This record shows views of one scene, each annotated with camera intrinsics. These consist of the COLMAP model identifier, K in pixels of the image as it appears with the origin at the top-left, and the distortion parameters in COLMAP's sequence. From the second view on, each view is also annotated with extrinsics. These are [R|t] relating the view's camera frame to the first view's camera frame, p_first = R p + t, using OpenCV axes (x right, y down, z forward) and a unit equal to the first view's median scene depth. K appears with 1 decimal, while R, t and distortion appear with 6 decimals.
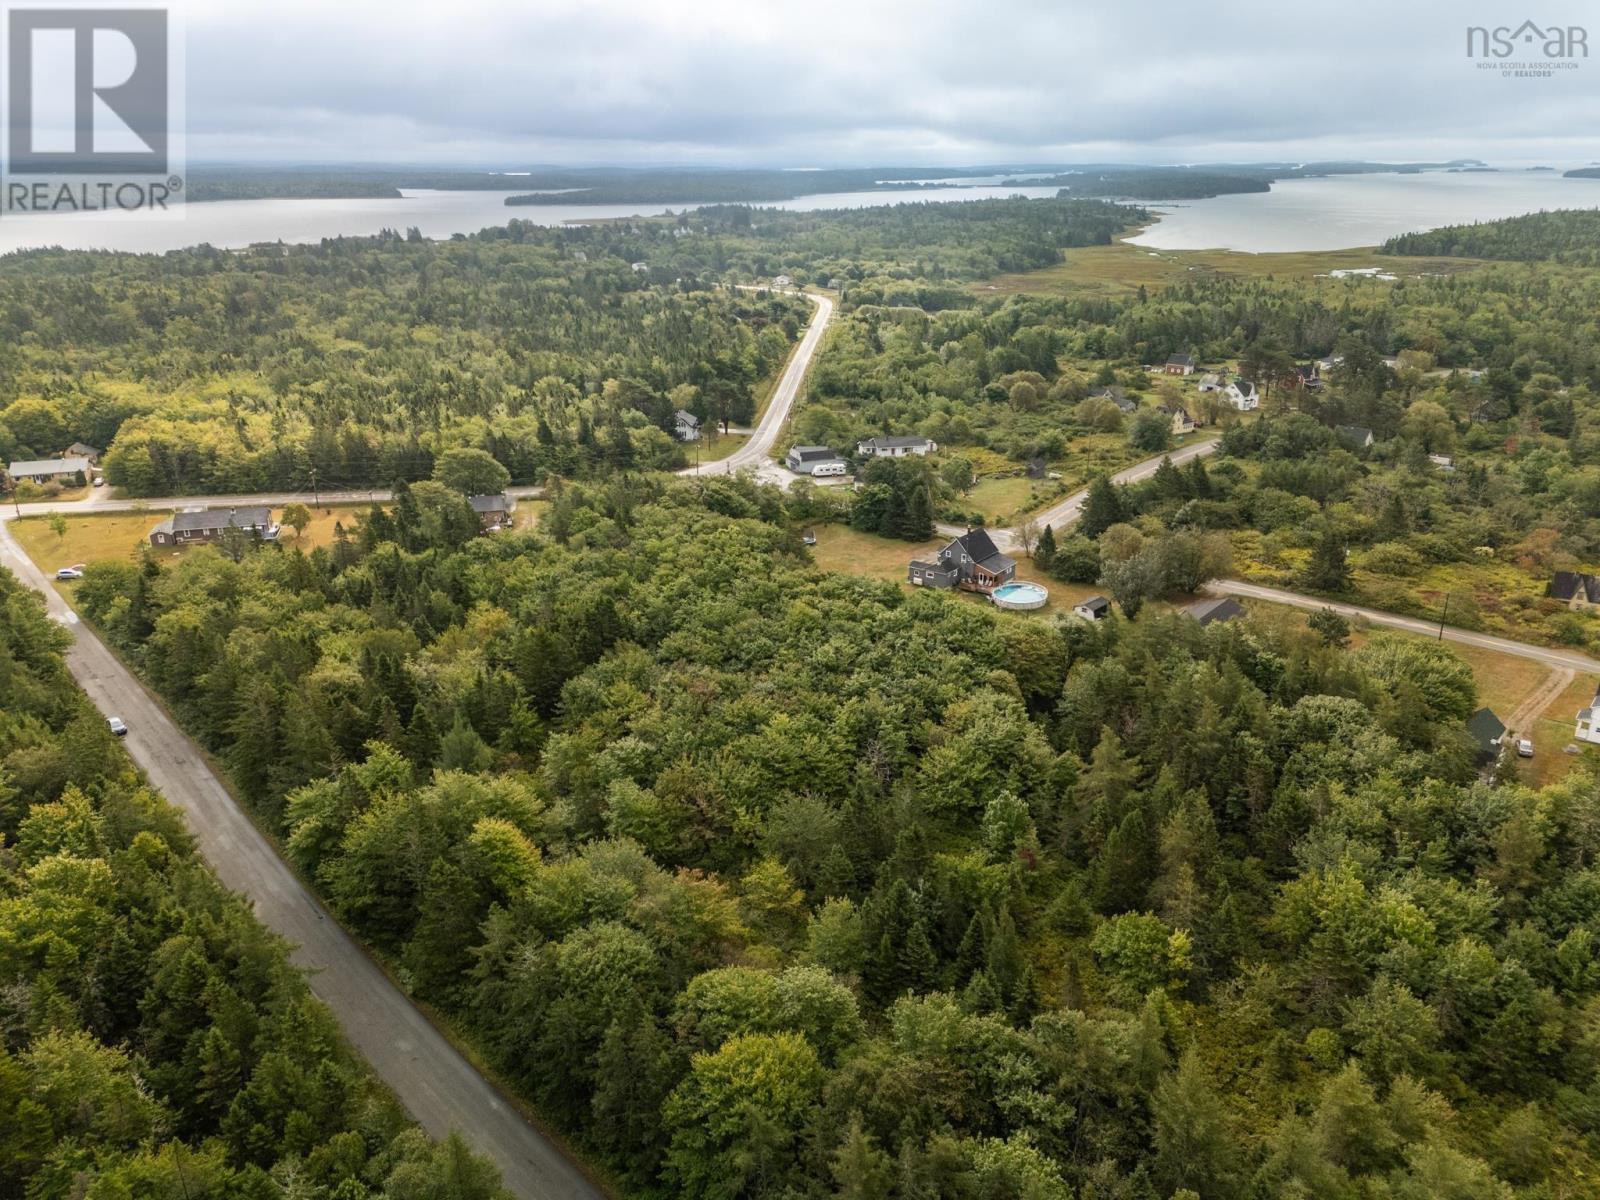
lens RADIAL K [[1174.3, 0, 804.2], [0, 1174.3, 606.5], [0, 0, 1]] dist [0.079414, -0.063080]
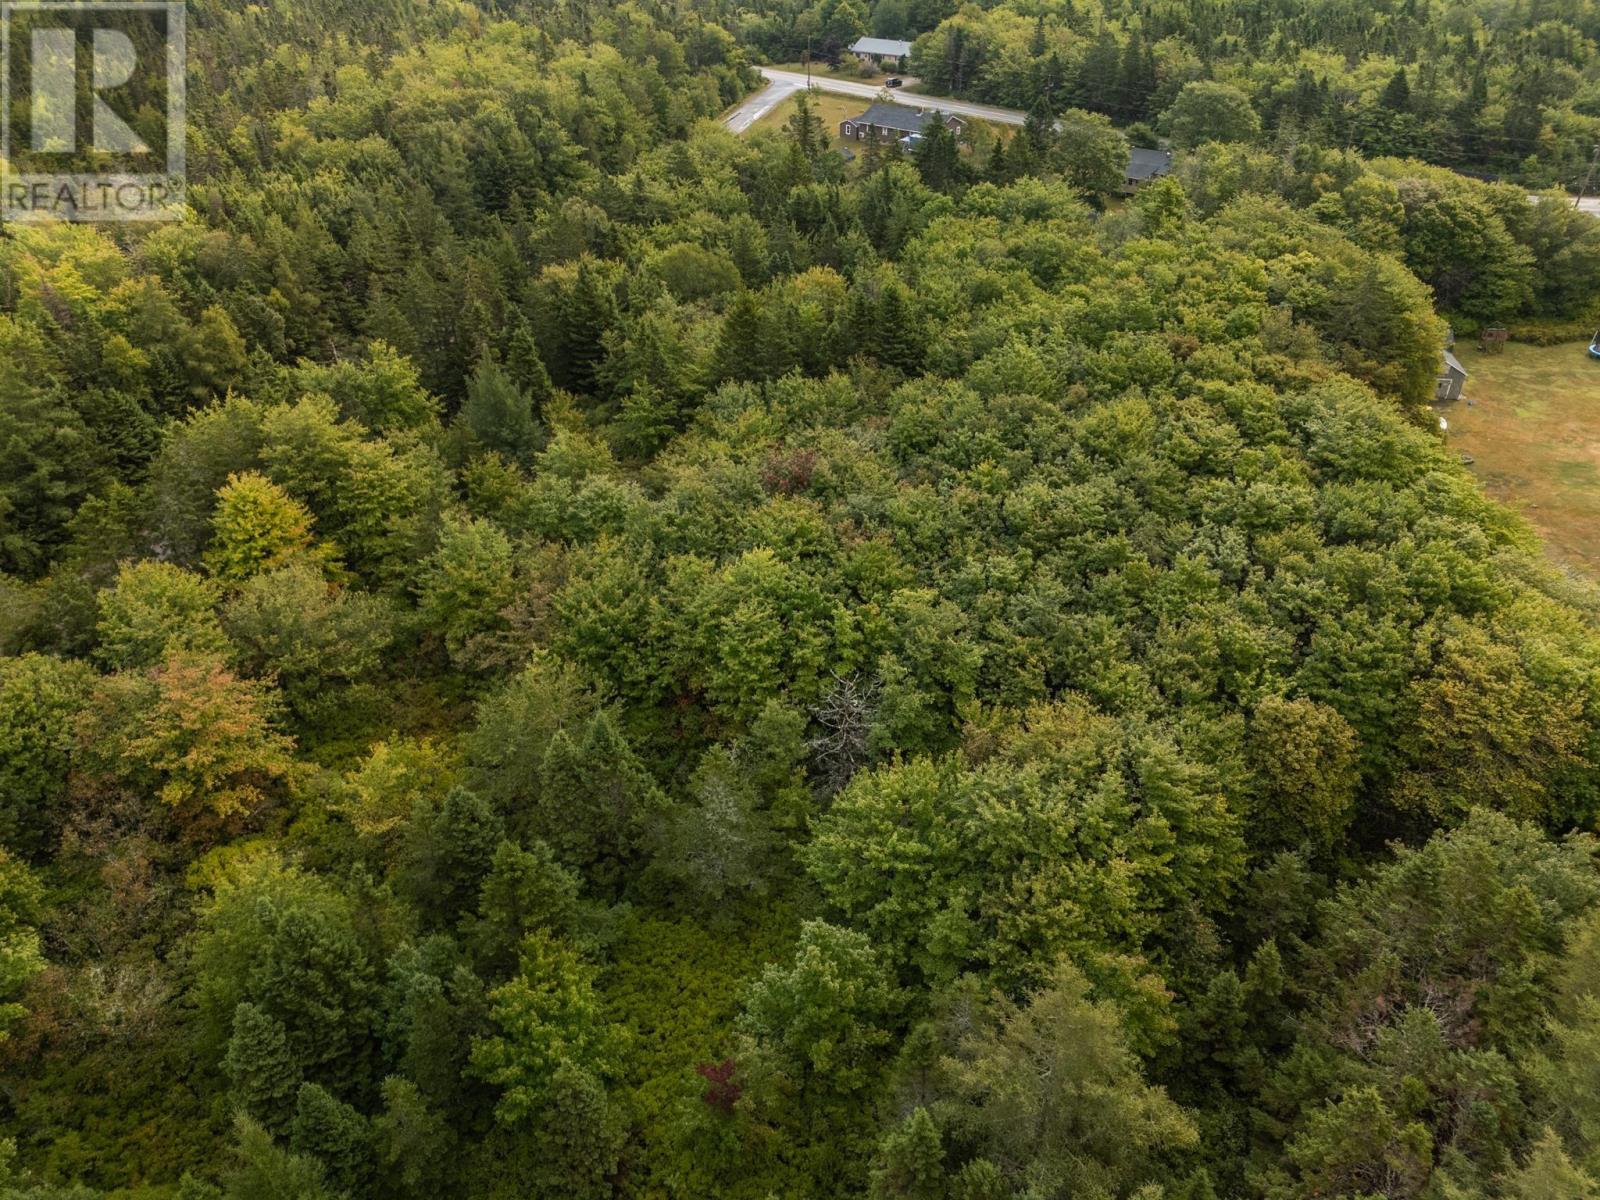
lens RADIAL K [[1174.3, 0, 794.2], [0, 1174.3, 595.9], [0, 0, 1]] dist [0.079414, -0.063080]
pose [[0.566442, 0.450567, -0.690023, 0.161077], [-0.279718, 0.892714, 0.353298, -0.035495], [0.775178, -0.007111, 0.631703, 0.296635]]
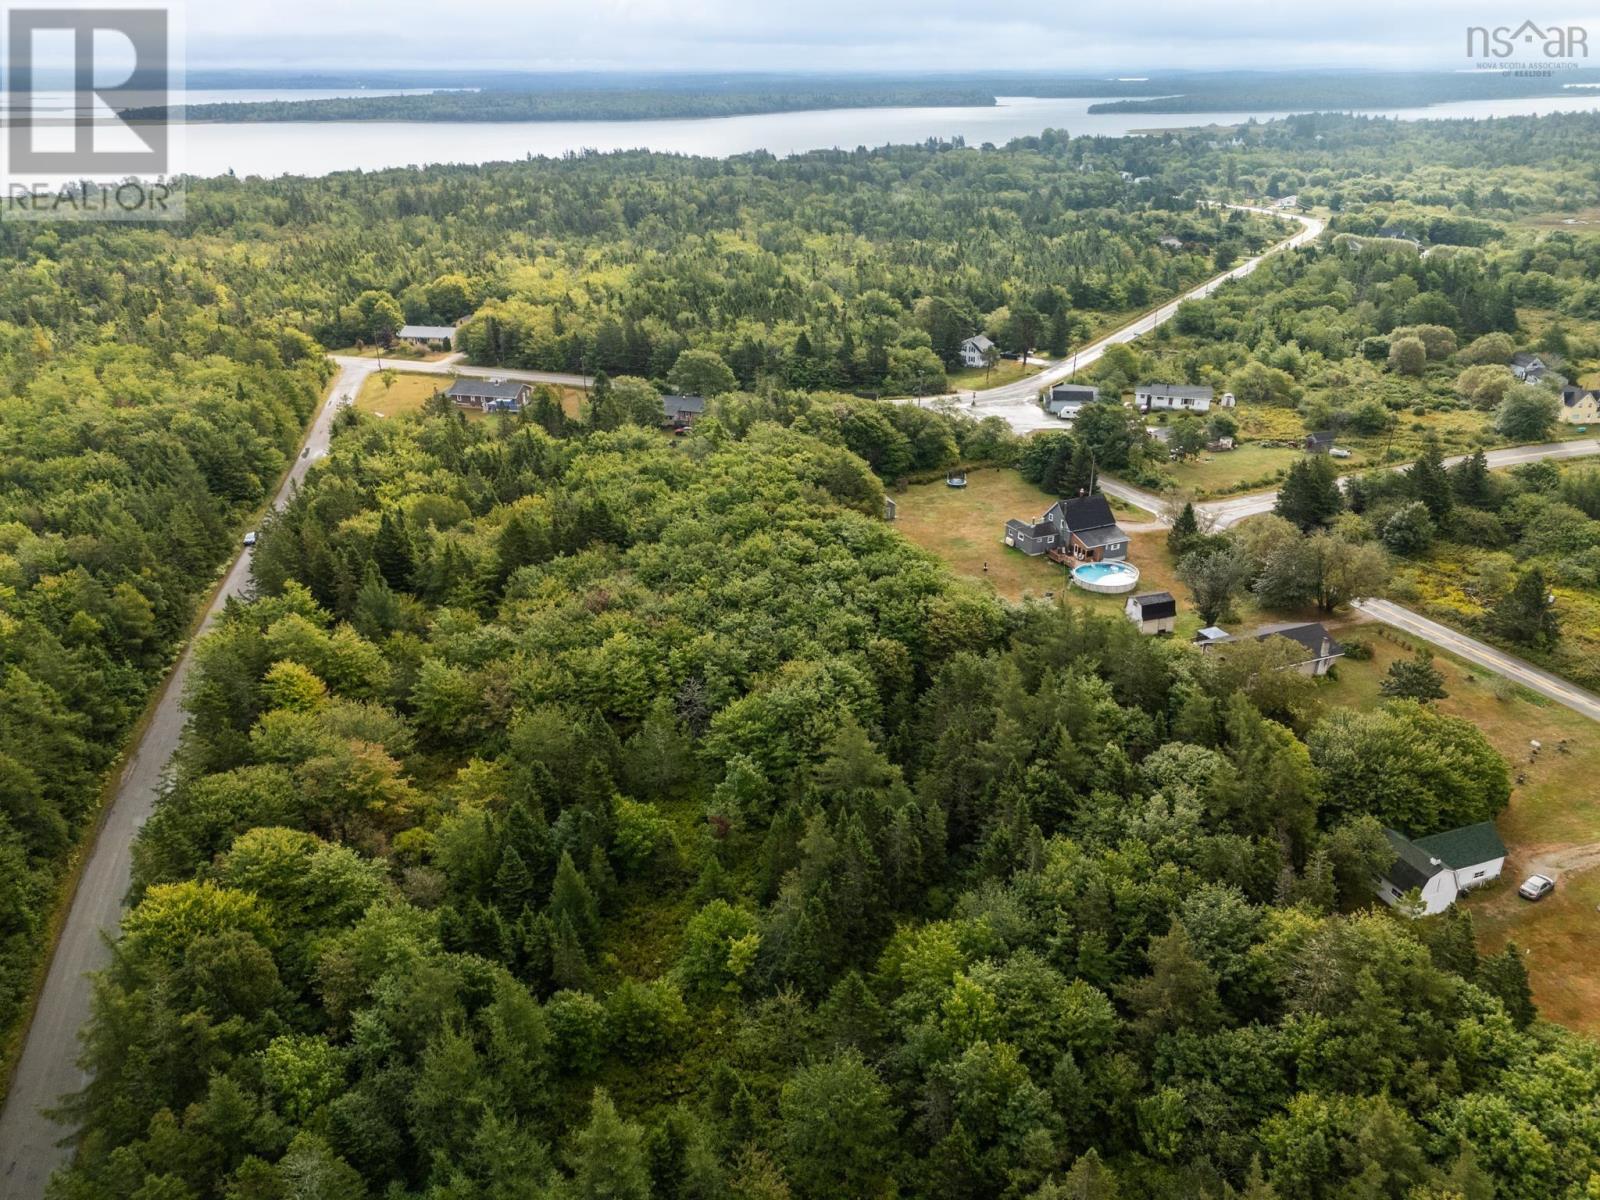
lens RADIAL K [[1174.3, 0, 806.6], [0, 1174.3, 604.8], [0, 0, 1]] dist [0.079414, -0.063080]
pose [[0.883297, 0.192950, -0.427267, 0.243557], [-0.164494, 0.980991, 0.102946, -0.028069], [0.439008, -0.020649, 0.898246, 0.070266]]
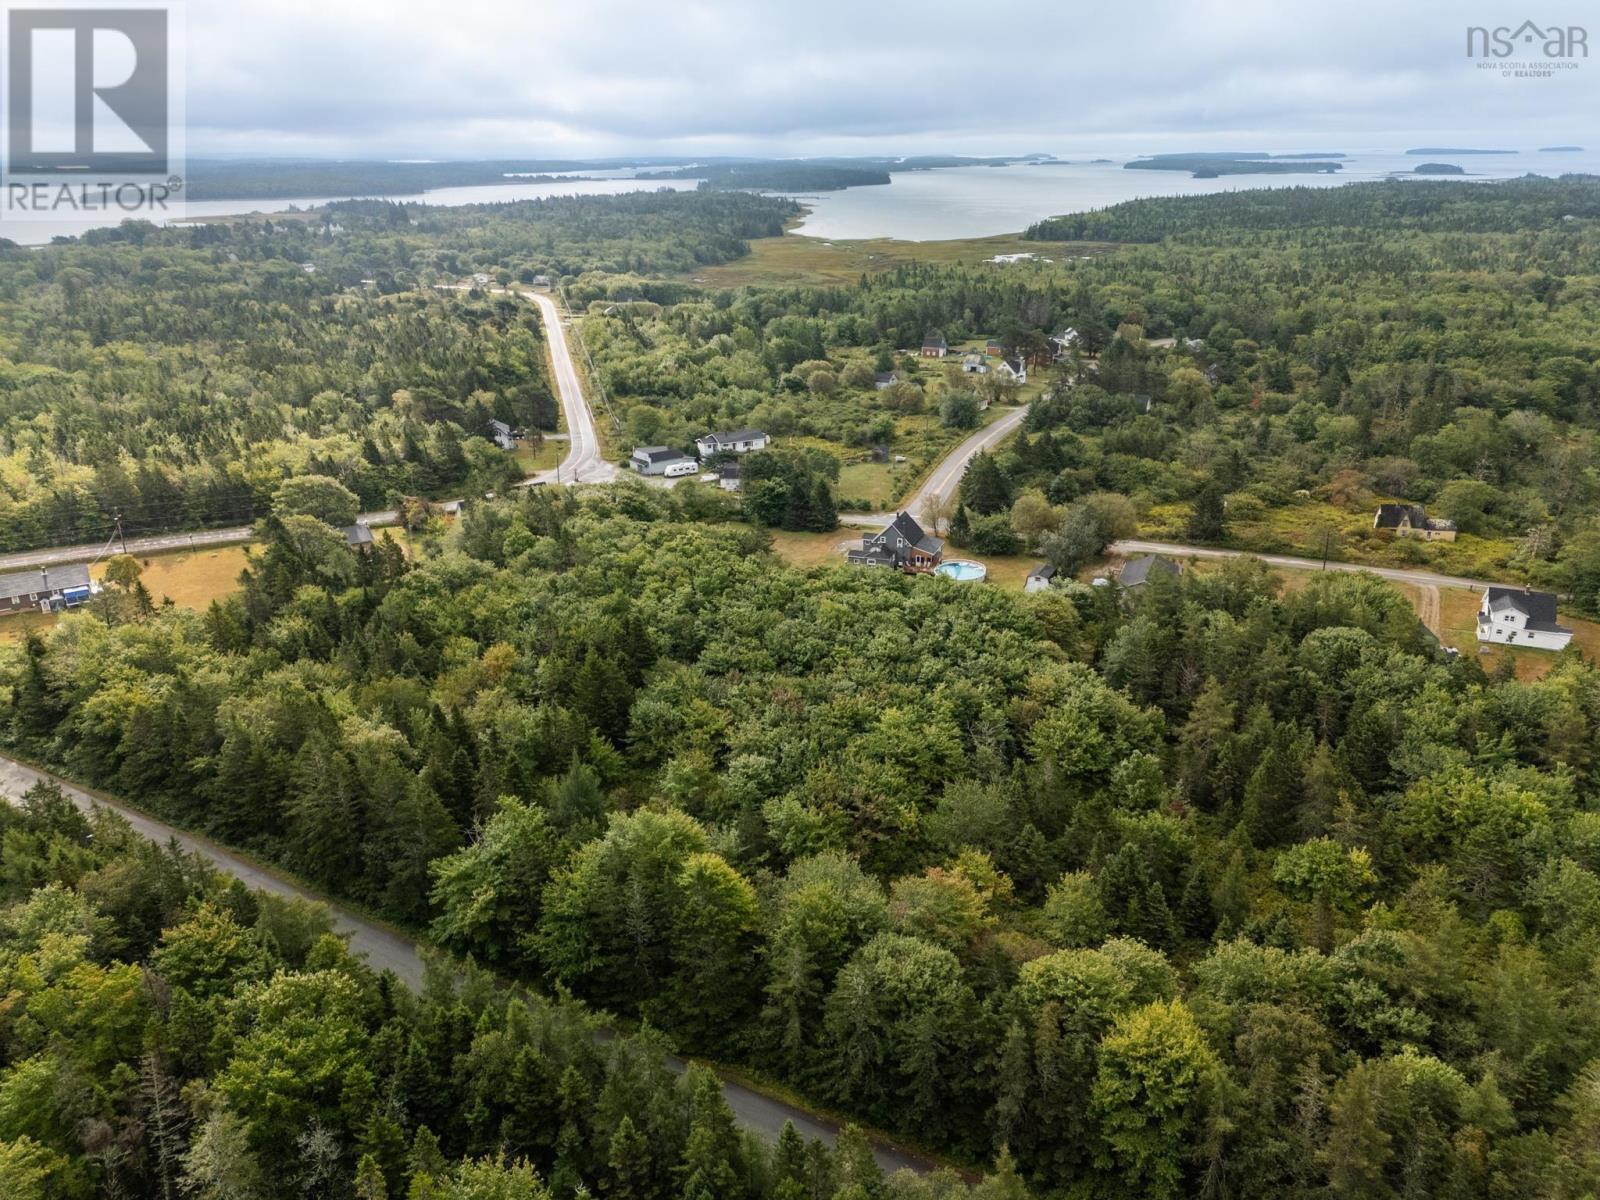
lens RADIAL K [[1174.3, 0, 797.8], [0, 1174.3, 614.0], [0, 0, 1]] dist [0.079414, -0.063080]
pose [[0.954940, -0.112405, 0.274689, -0.158102], [0.109389, 0.993650, 0.026323, -0.010464], [-0.275904, 0.004911, 0.961173, 0.025240]]
